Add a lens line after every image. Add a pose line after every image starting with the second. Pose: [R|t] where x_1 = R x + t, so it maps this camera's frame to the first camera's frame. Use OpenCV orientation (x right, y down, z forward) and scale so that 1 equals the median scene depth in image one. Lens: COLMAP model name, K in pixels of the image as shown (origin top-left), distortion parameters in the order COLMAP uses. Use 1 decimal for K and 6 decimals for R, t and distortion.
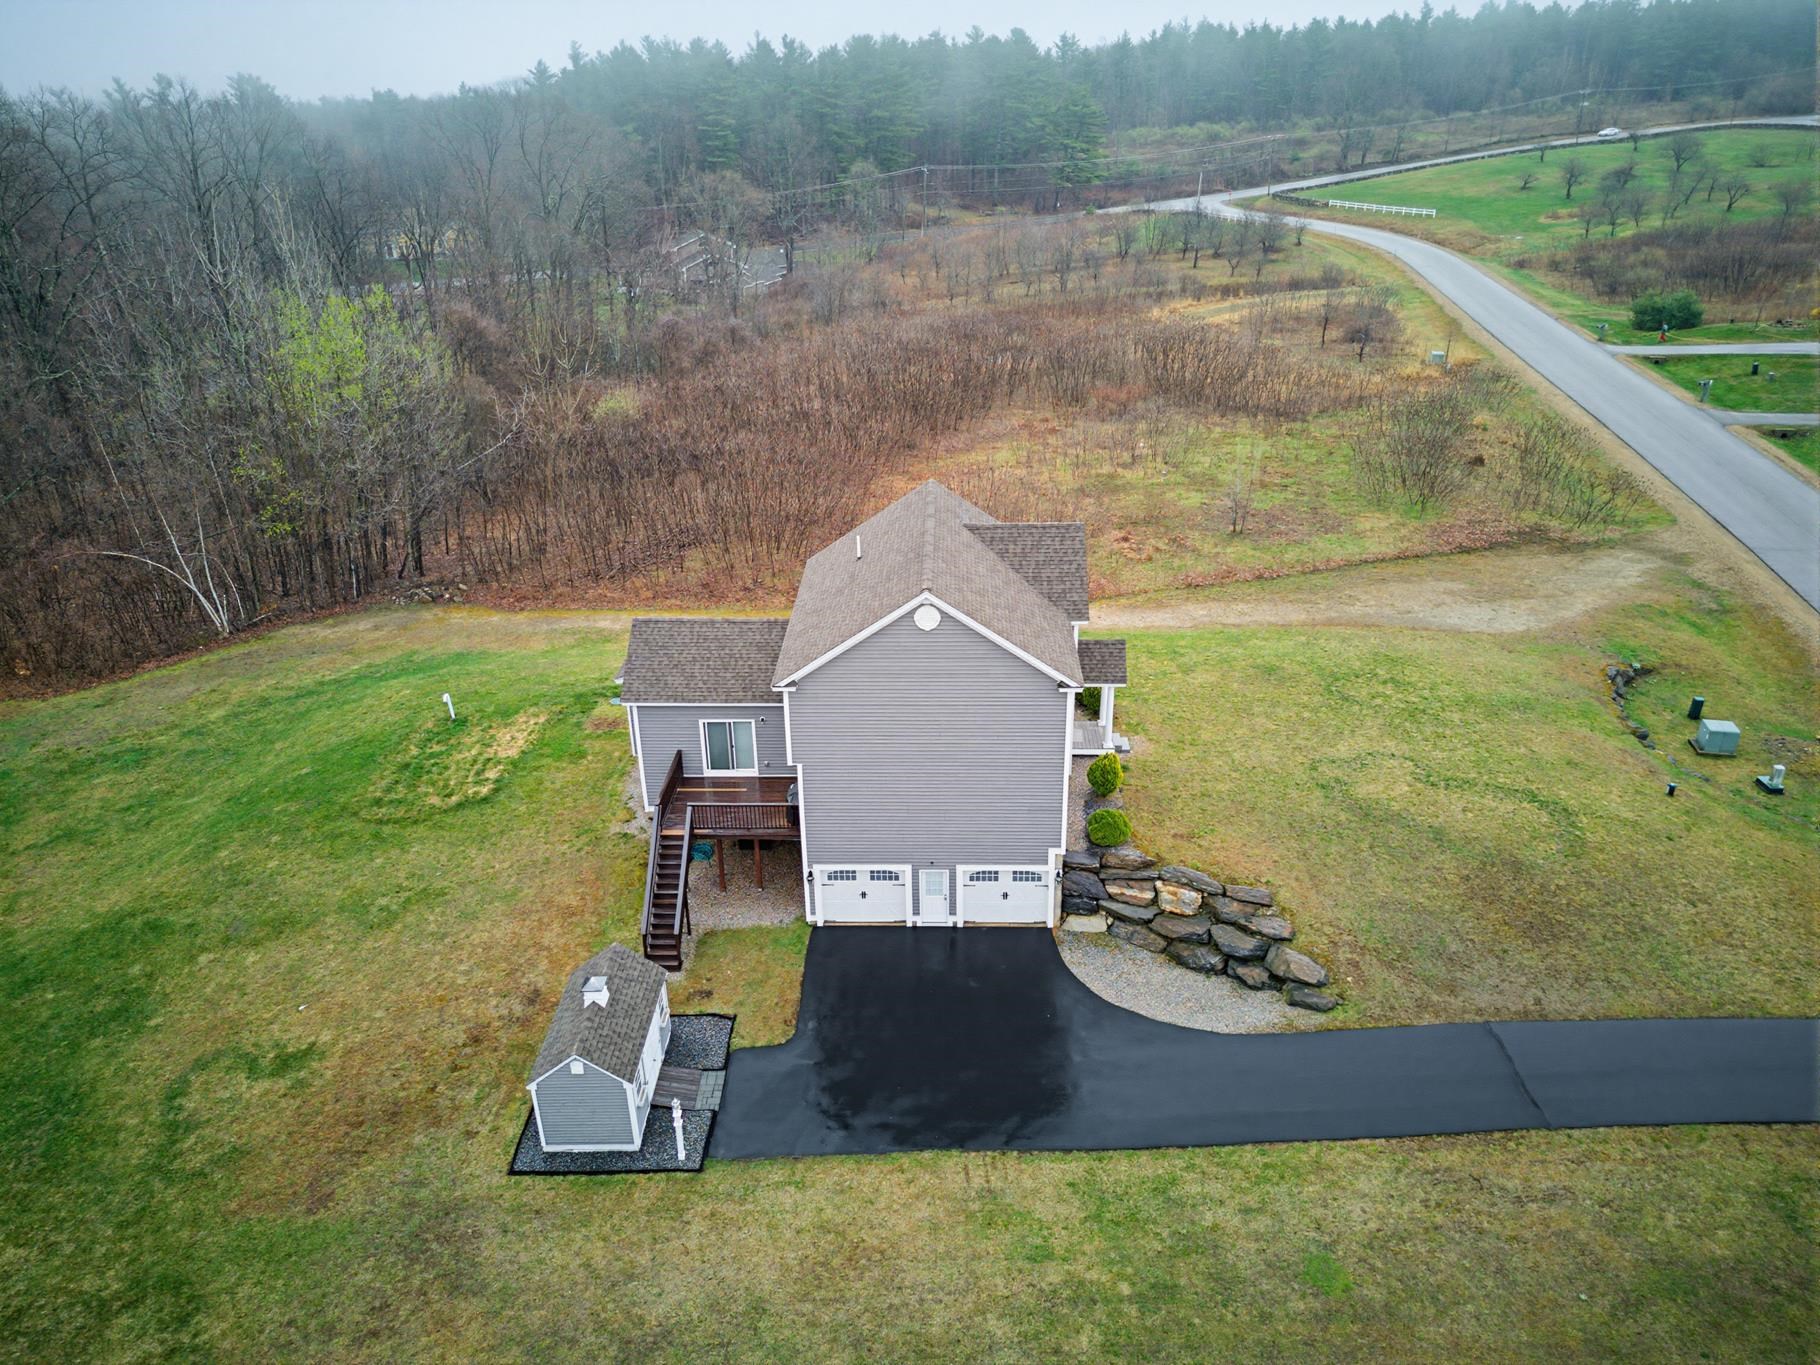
lens RADIAL K [[1276.1, 0, 915.3], [0, 1276.1, 681.0], [0, 0, 1]] dist [0.065844, -0.045710]
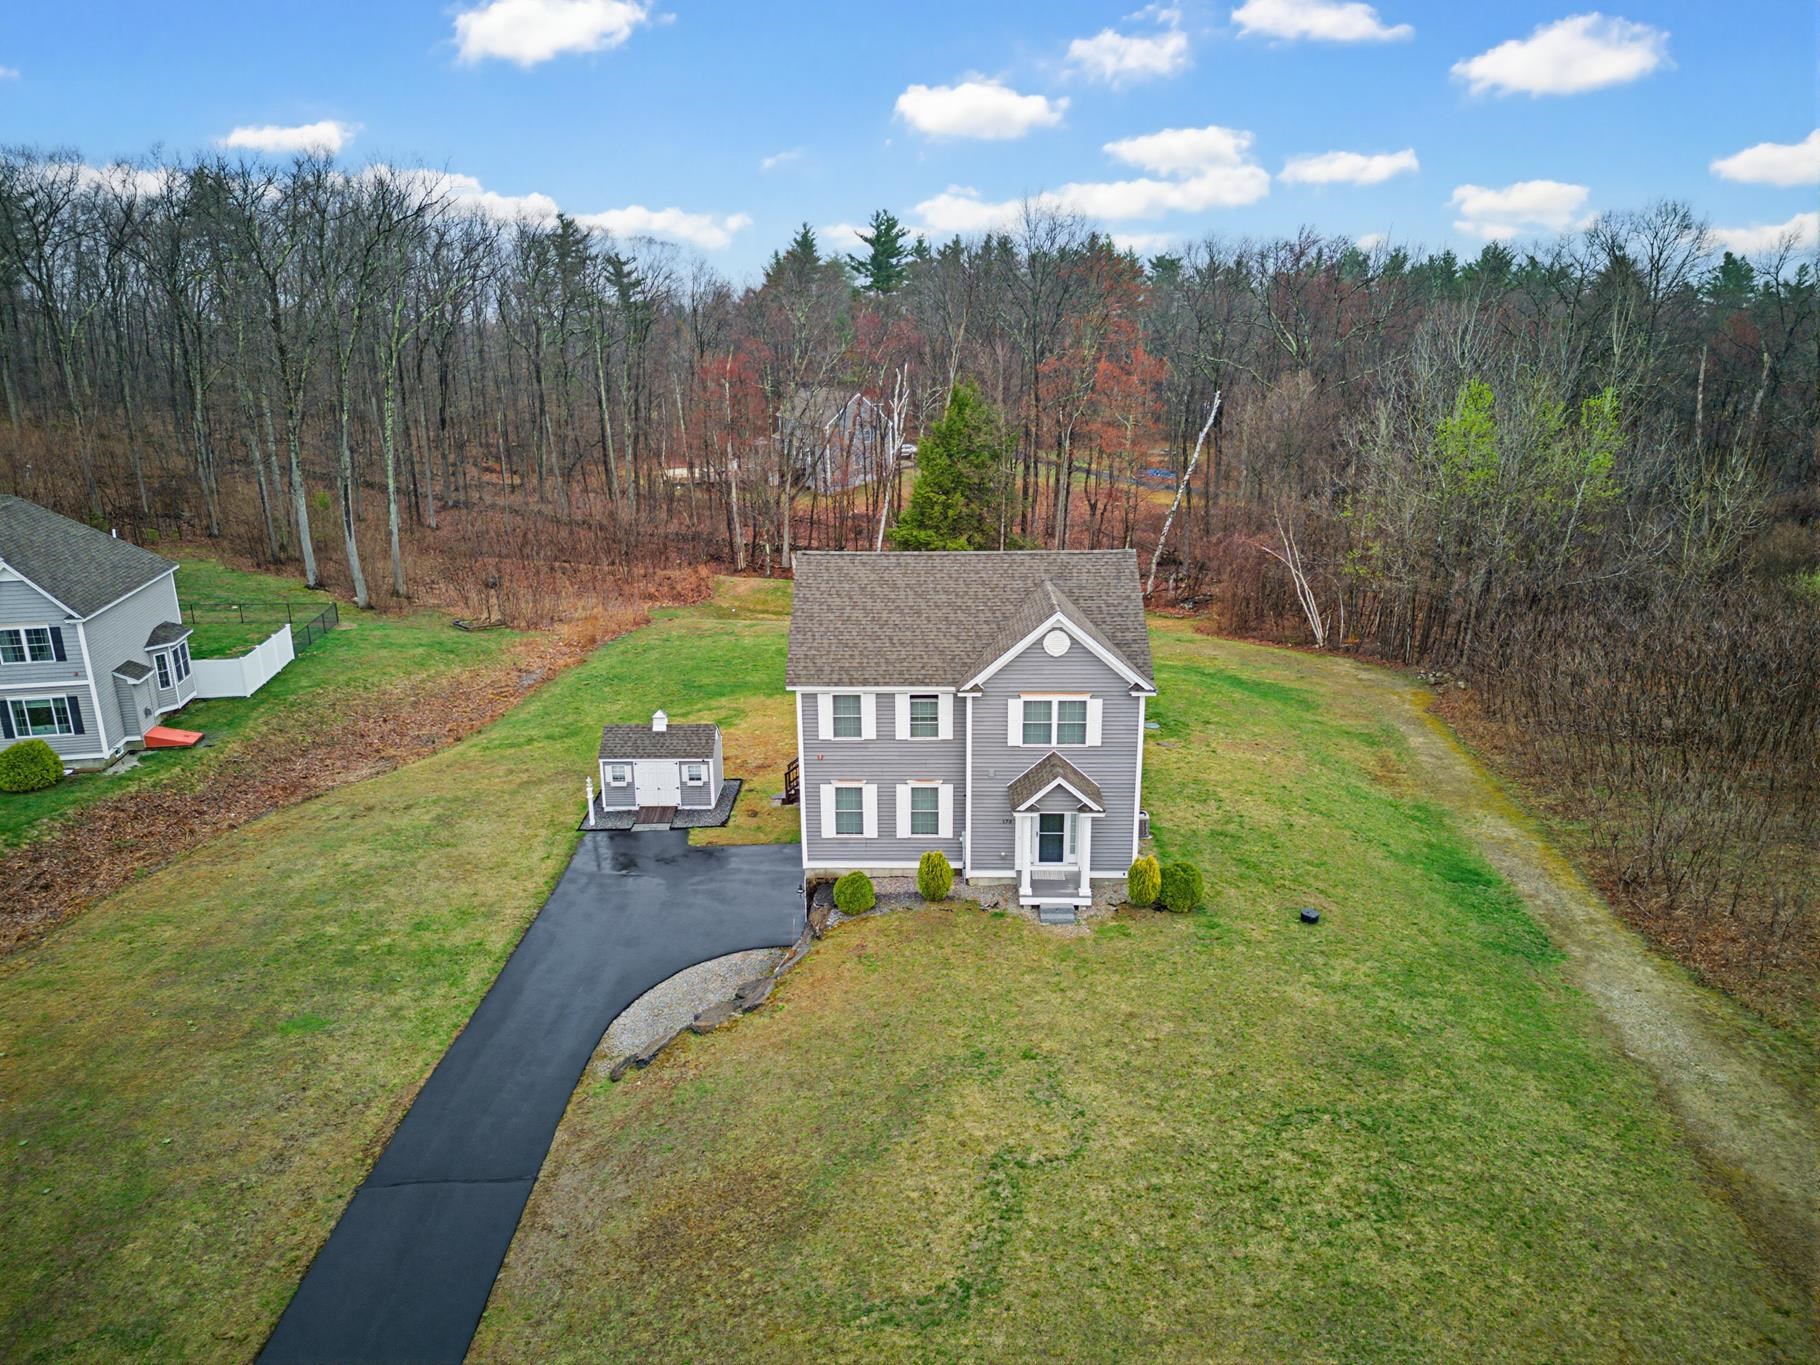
lens RADIAL K [[1294.1, 0, 912.7], [0, 1294.1, 653.8], [0, 0, 1]] dist [0.094785, -0.061237]
pose [[0.009772, 0.288124, -0.957543, 1.120276], [-0.430159, 0.865668, 0.256089, -0.326223], [0.902700, 0.409394, 0.132399, 0.956154]]
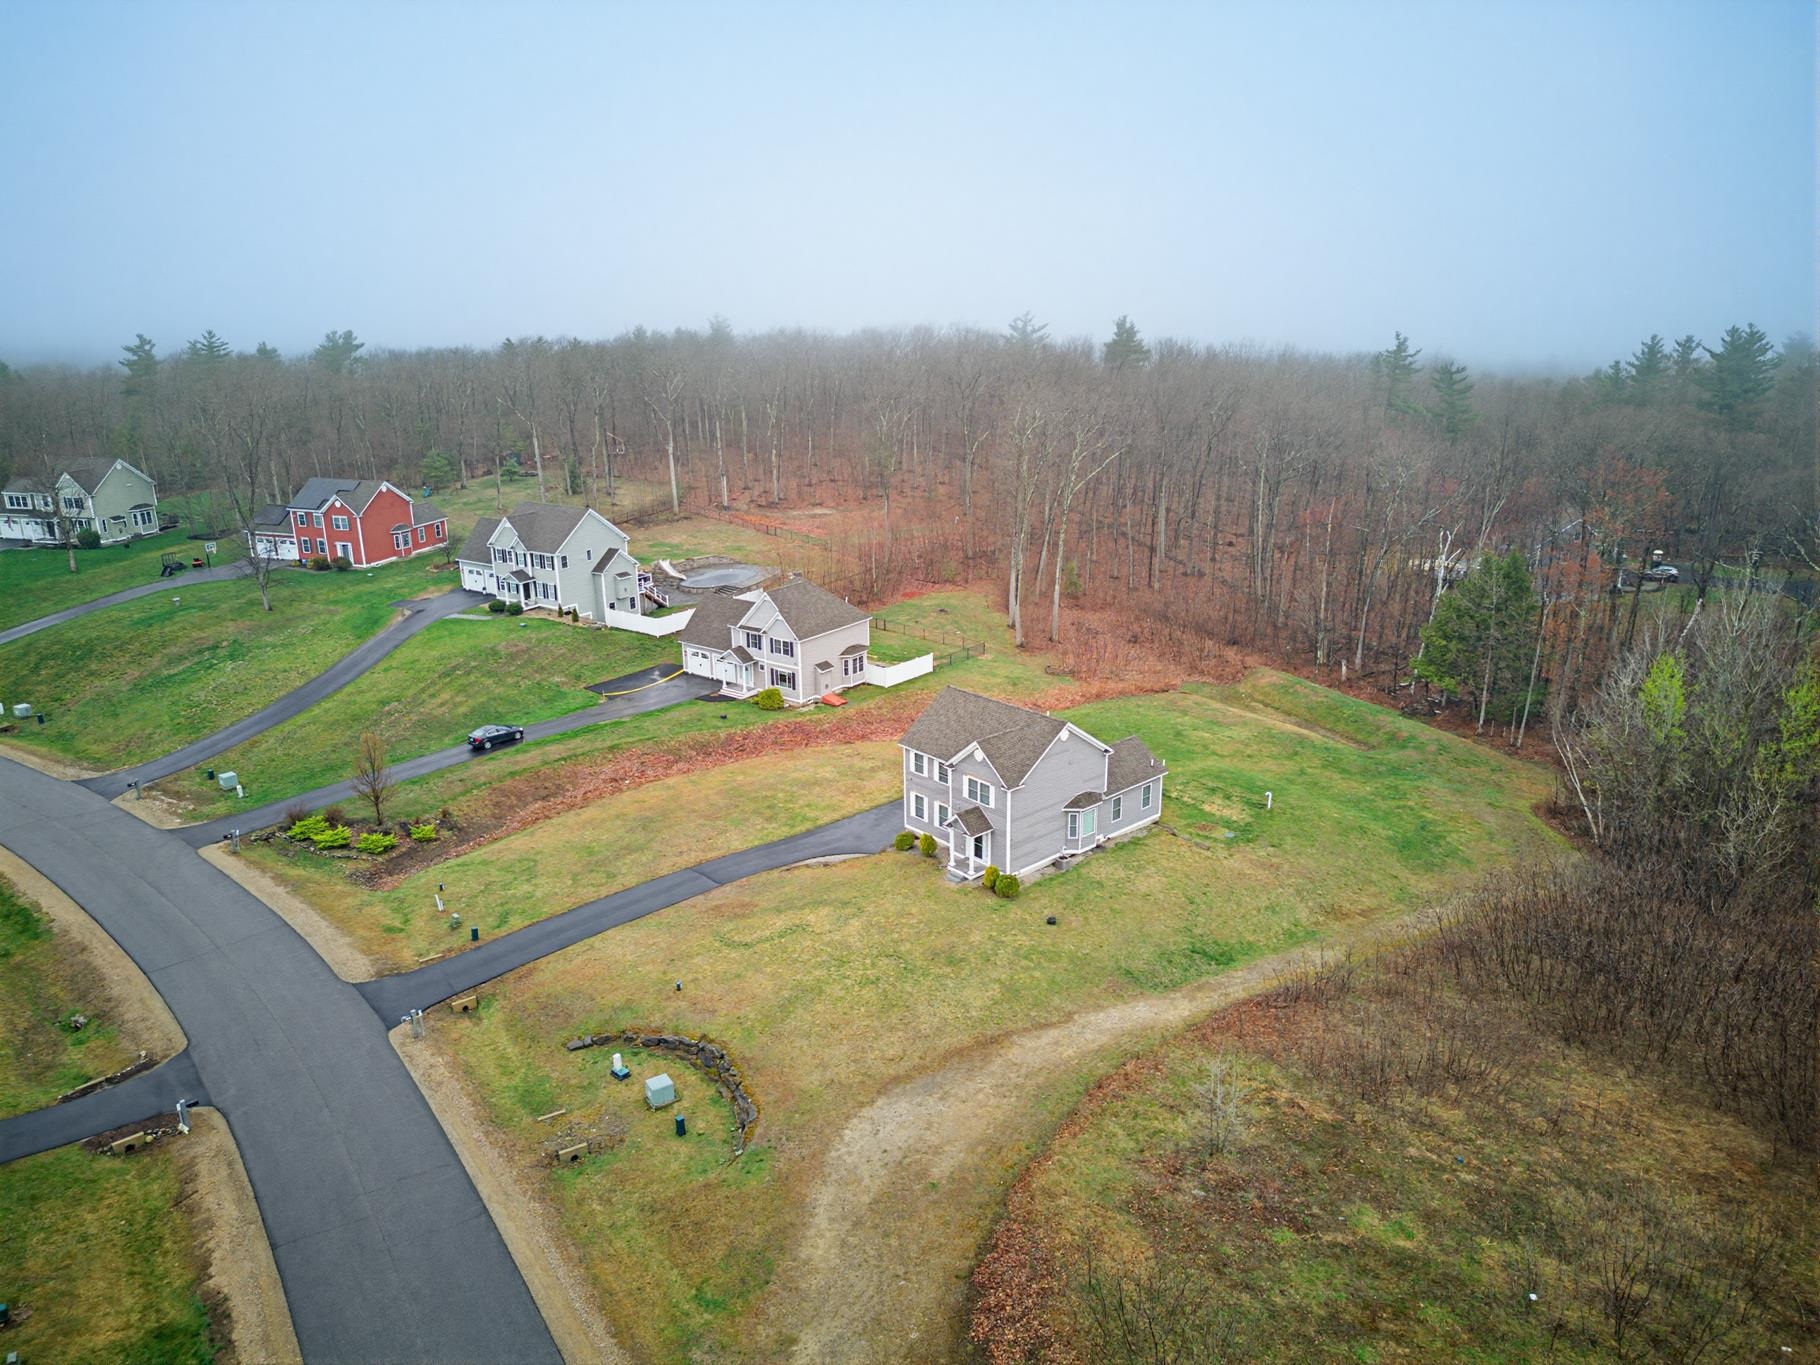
lens RADIAL K [[1276.1, 0, 915.3], [0, 1276.1, 681.0], [0, 0, 1]] dist [0.065844, -0.045710]
pose [[-0.715696, 0.224564, -0.661324, 1.606649], [-0.289985, 0.765870, 0.573891, -1.409985], [0.635364, 0.602506, -0.483011, 2.075382]]
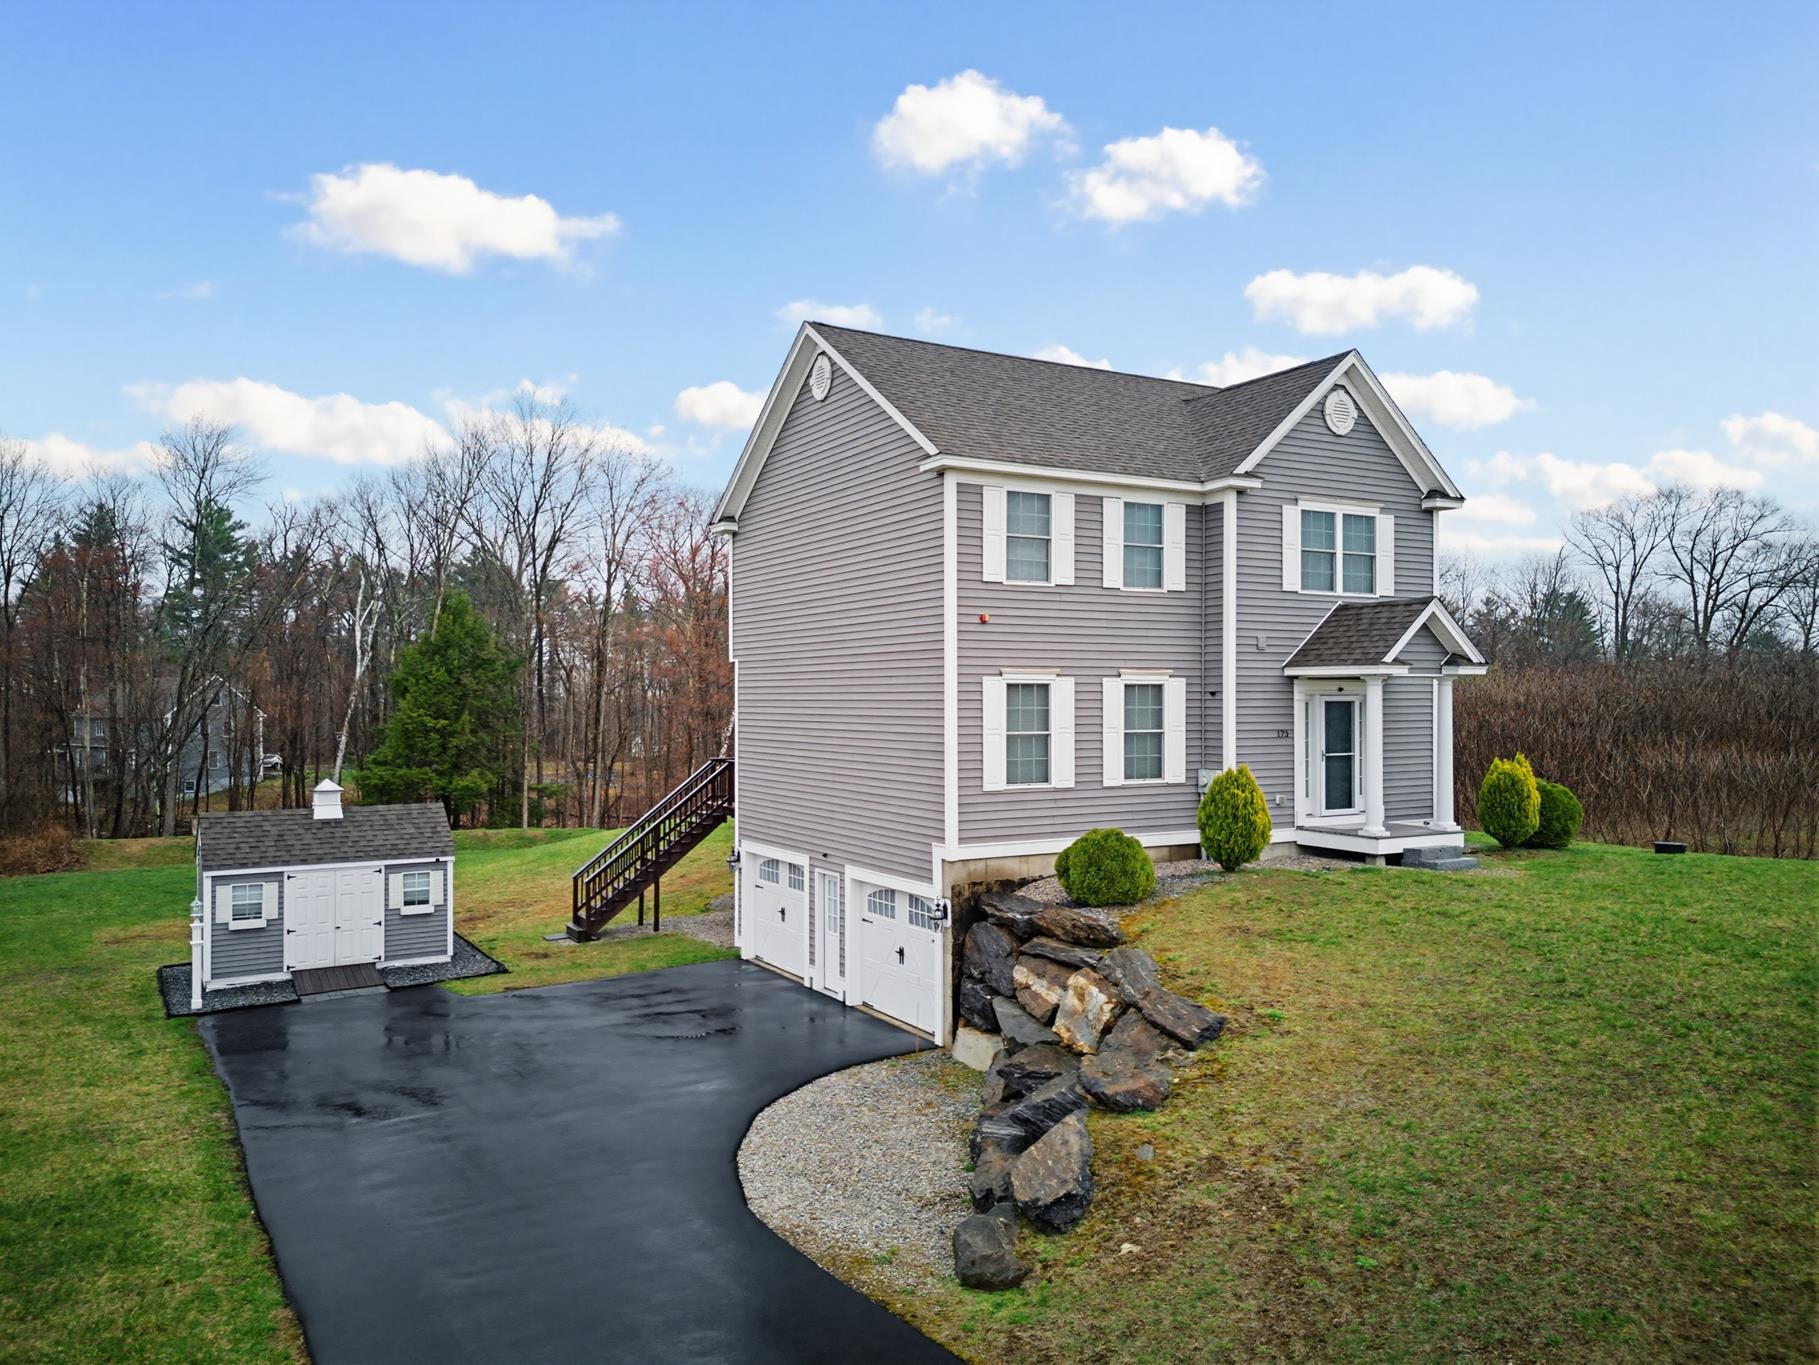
lens RADIAL K [[1285.9, 0, 919.1], [0, 1285.9, 692.8], [0, 0, 1]] dist [0.078032, -0.081300]
pose [[0.528681, 0.009199, -0.848771, 0.564529], [-0.373307, 0.900565, -0.222765, 0.207029], [0.762324, 0.434623, 0.479546, 0.801508]]
